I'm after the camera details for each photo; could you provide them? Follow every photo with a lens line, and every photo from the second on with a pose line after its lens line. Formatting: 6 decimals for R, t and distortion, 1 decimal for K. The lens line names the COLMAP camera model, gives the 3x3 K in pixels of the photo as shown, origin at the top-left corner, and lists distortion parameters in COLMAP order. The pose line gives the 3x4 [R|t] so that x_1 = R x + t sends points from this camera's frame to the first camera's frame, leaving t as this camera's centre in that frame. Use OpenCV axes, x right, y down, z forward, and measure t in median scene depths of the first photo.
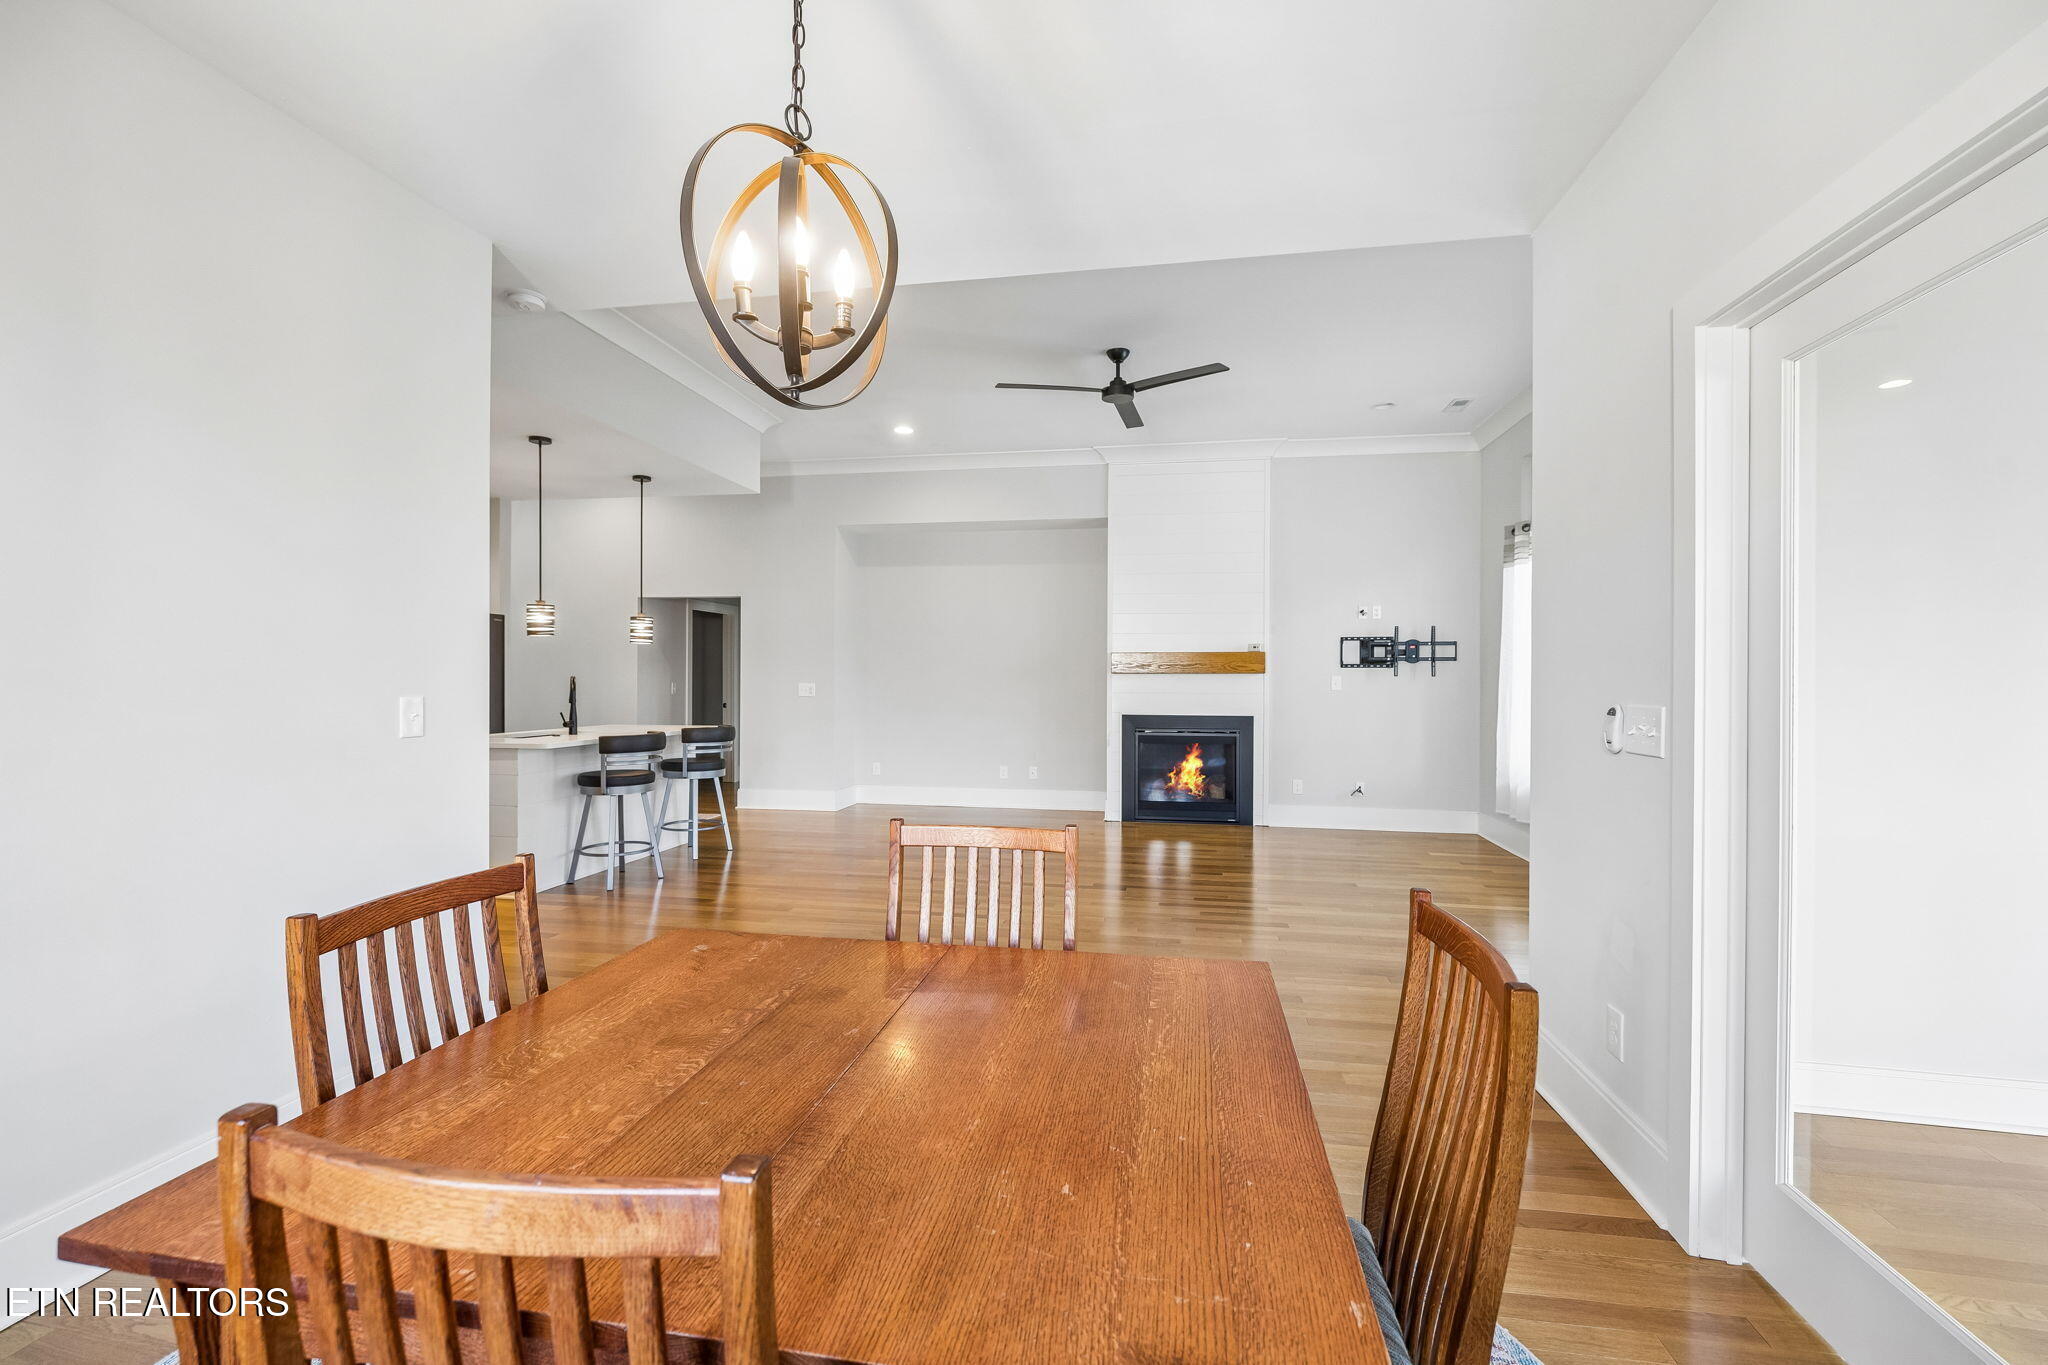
lens RADIAL K [[859.0, 0, 1024.0], [0, 859.0, 682.5], [0, 0, 1]] dist [0.000212, 0.000051]
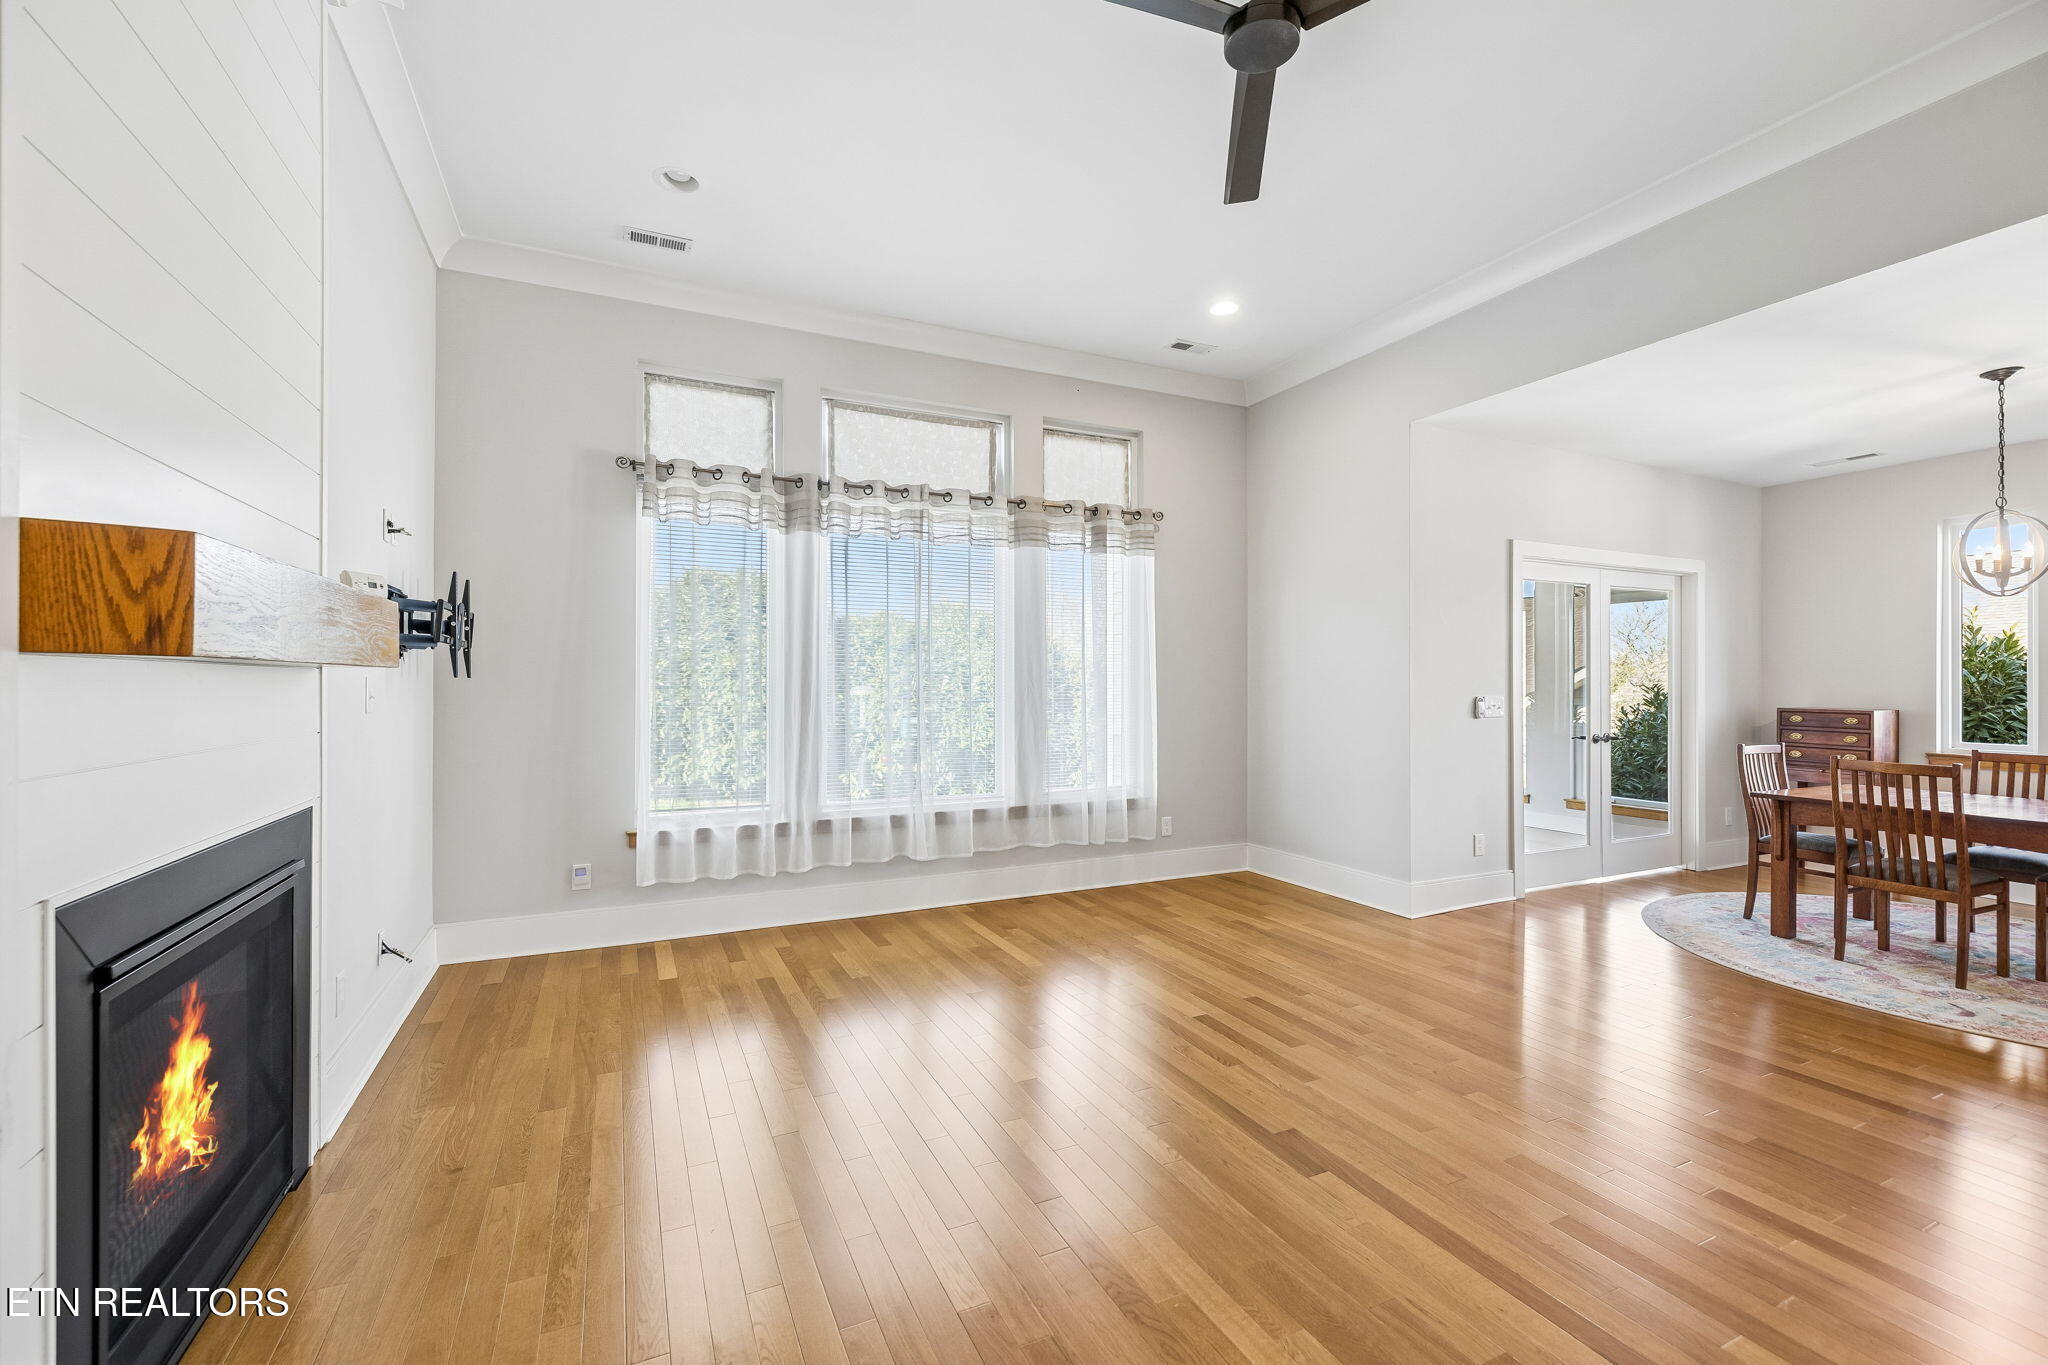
lens RADIAL K [[859.0, 0, 1024.0], [0, 859.0, 682.5], [0, 0, 1]] dist [0.000212, 0.000051]
pose [[-0.586829, -0.002670, 0.809706, -0.127783], [0.001361, 0.999990, 0.004285, -0.007020], [-0.809710, 0.003616, -0.586820, 0.980751]]
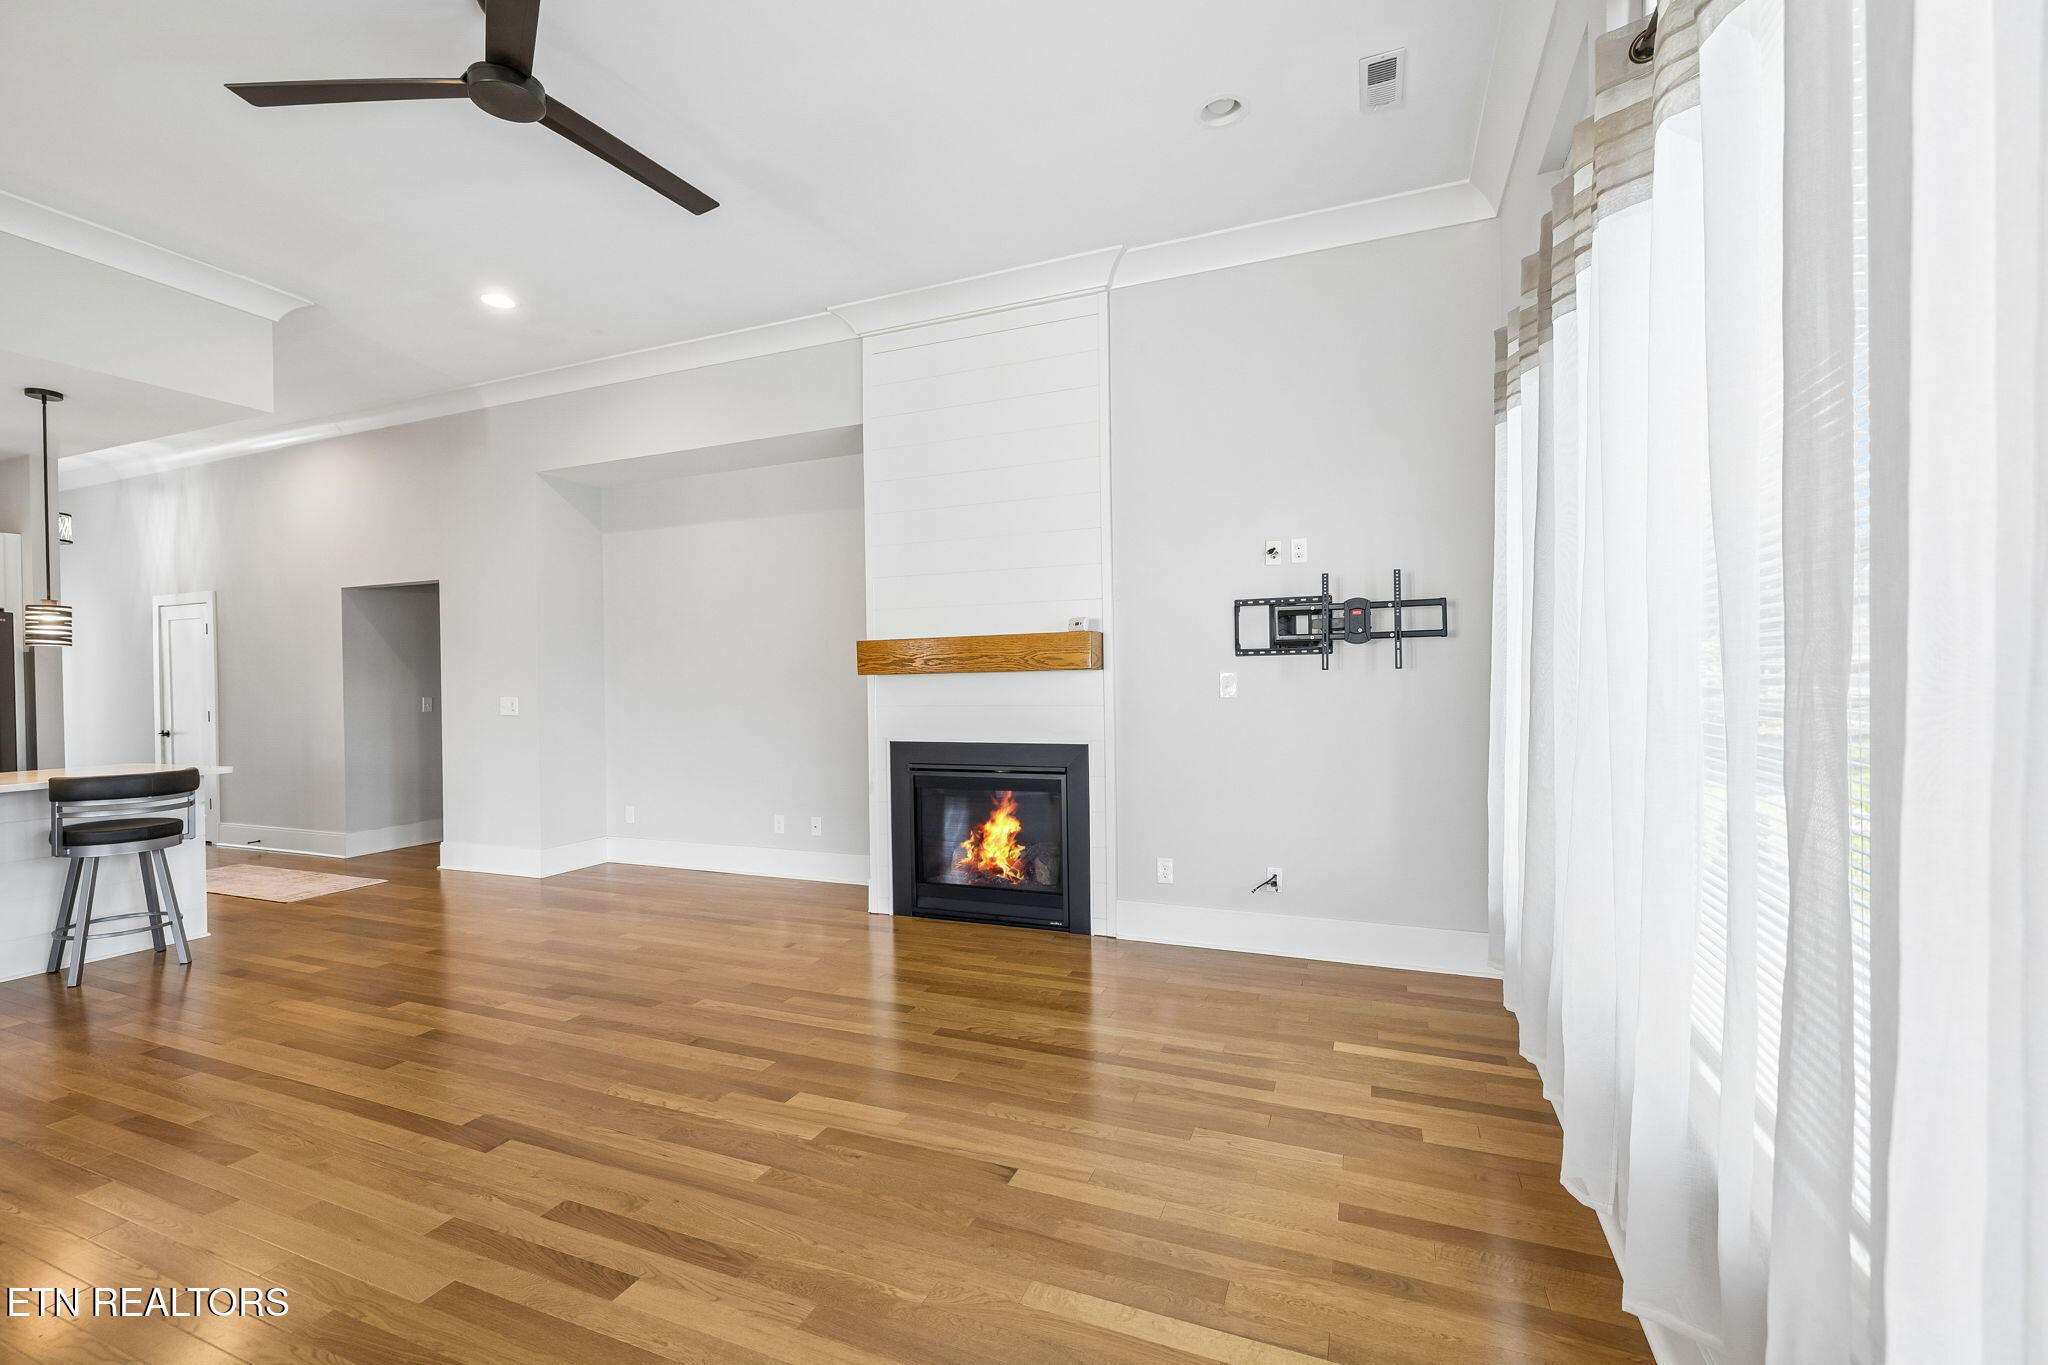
lens RADIAL K [[892.3, 0, 1001.2], [0, 892.3, 695.2], [0, 0, 1]] dist [0.001200, 0.000262]
pose [[0.971108, -0.012845, -0.238295, 0.357531], [0.014685, 0.999874, 0.005947, 0.001836], [0.238189, -0.009274, 0.971174, 0.412812]]
